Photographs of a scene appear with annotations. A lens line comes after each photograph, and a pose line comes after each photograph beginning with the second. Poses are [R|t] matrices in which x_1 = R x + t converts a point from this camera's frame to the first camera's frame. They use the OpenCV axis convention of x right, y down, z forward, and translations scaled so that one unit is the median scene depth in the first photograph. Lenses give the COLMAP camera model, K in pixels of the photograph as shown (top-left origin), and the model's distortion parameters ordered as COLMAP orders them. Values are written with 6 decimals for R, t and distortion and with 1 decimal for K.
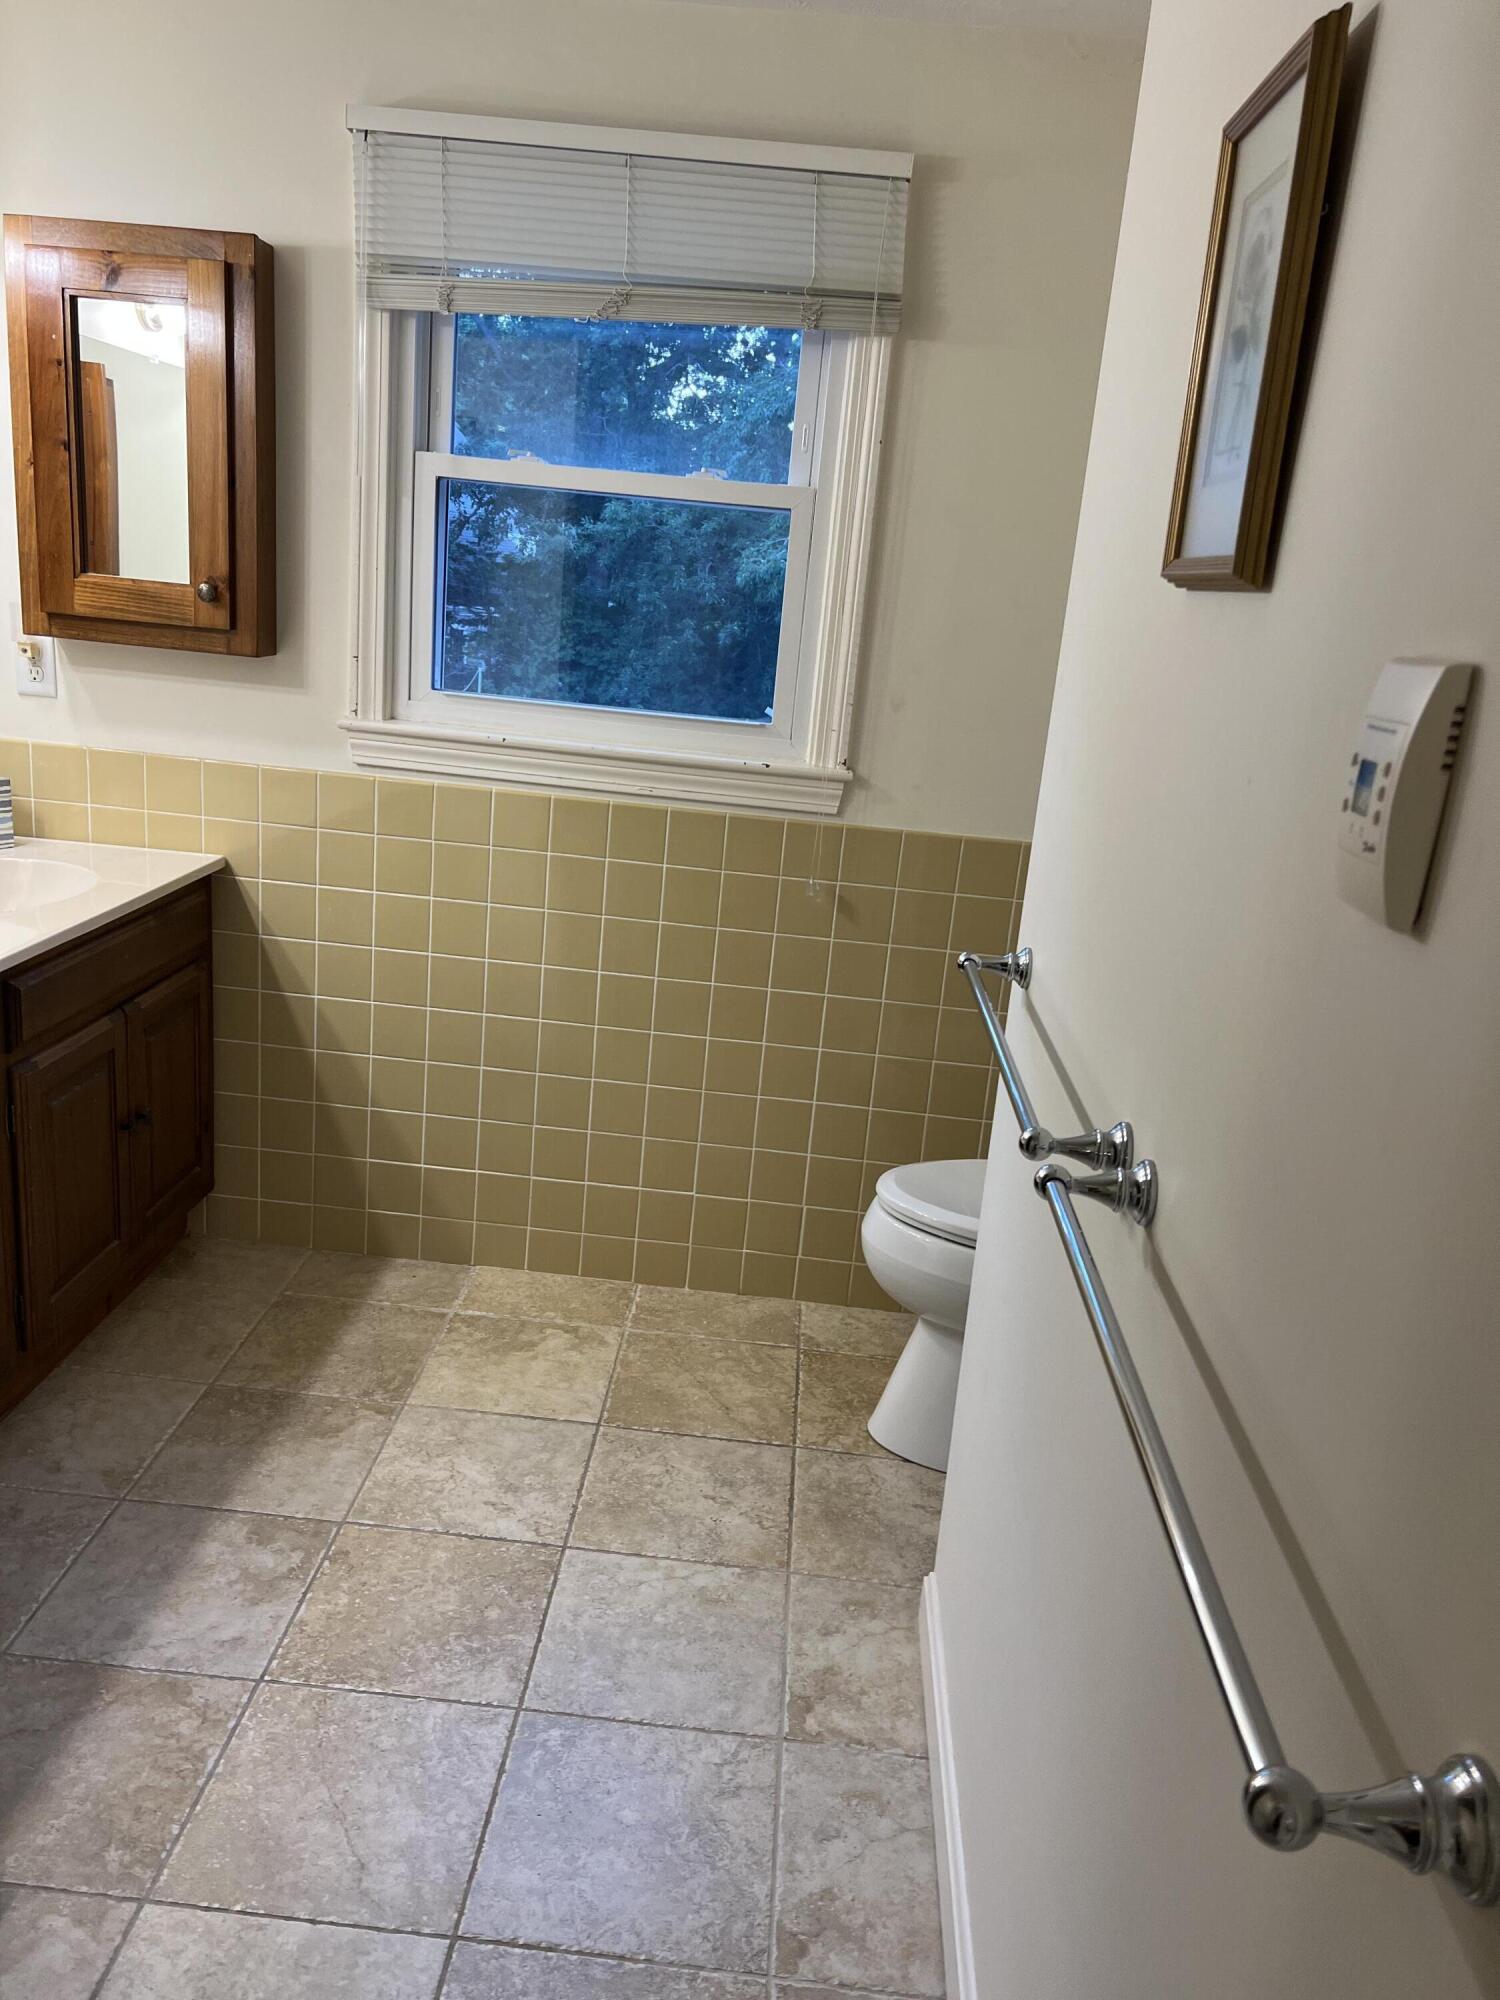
lens RADIAL K [[1516.0, 0, 748.5], [0, 1516.0, 998.3], [0, 0, 1]] dist [0.051806, -0.050096]
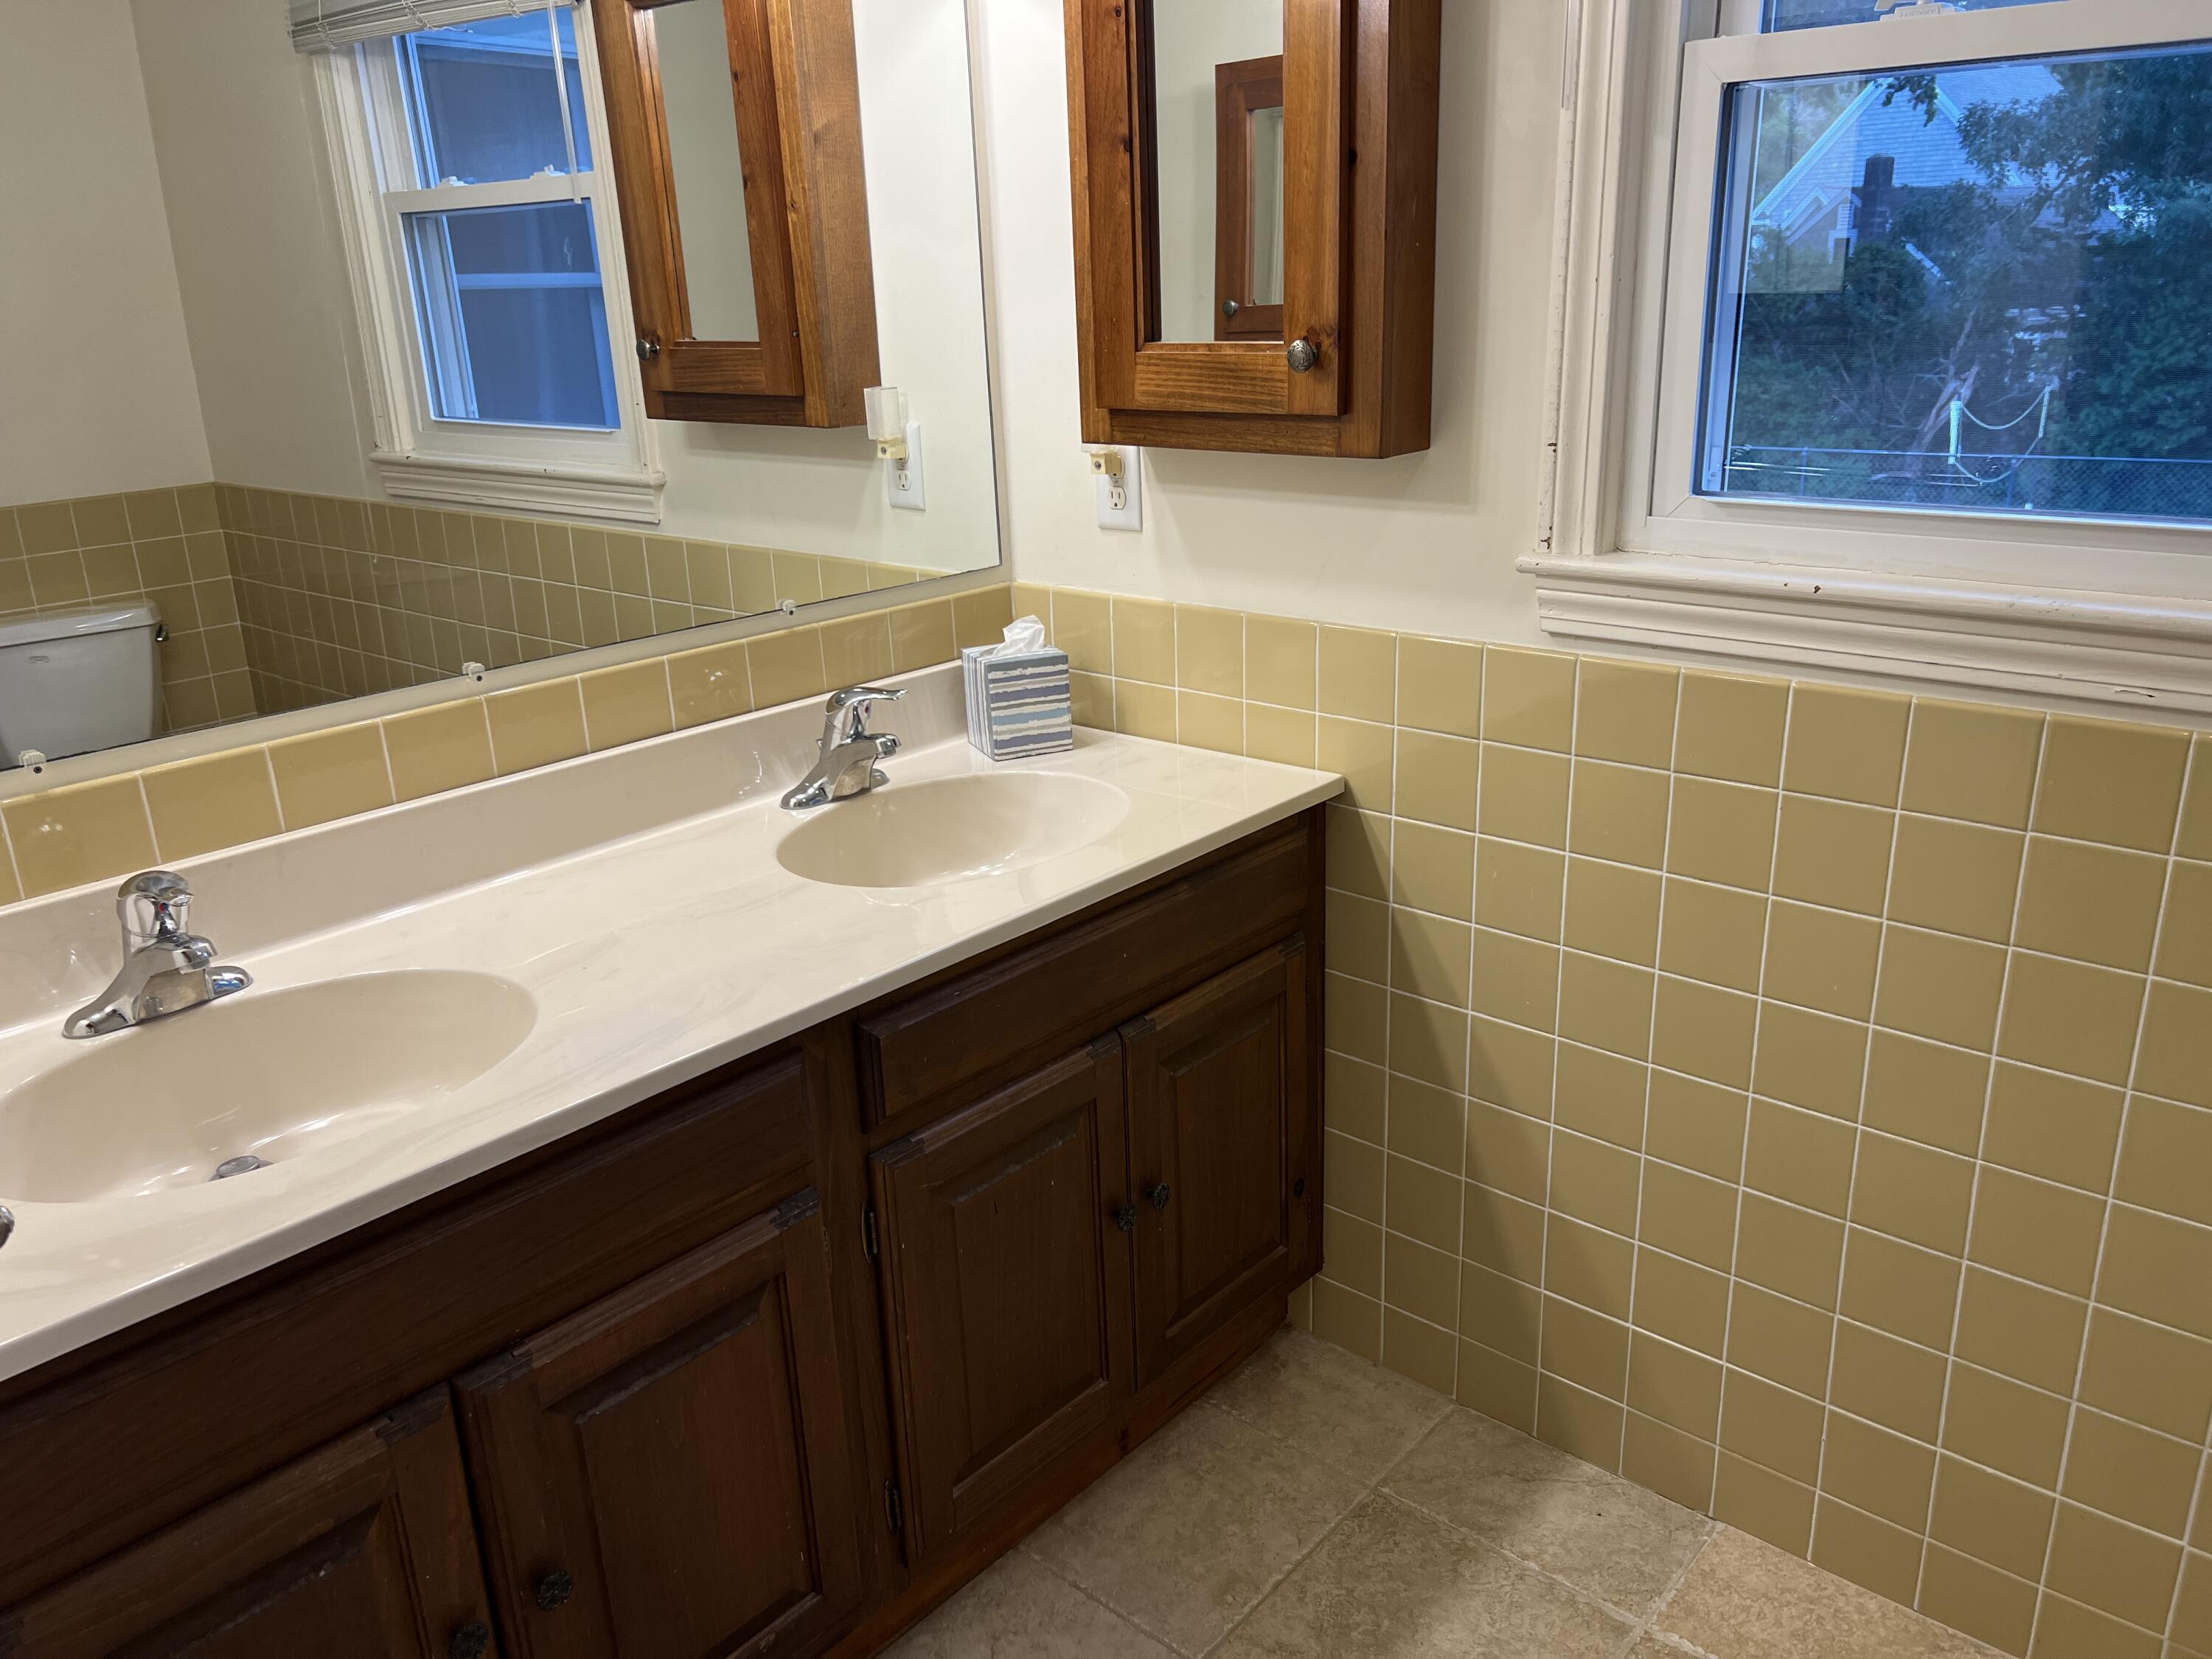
lens RADIAL K [[1676.7, 0, 1110.4], [0, 1676.7, 830.9], [0, 0, 1]] dist [0.051806, -0.050096]
pose [[0.783299, 0.085151, -0.615786, 0.008290], [-0.066211, 0.996367, 0.053556, -0.102029], [0.618109, -0.001178, 0.786091, 0.401765]]
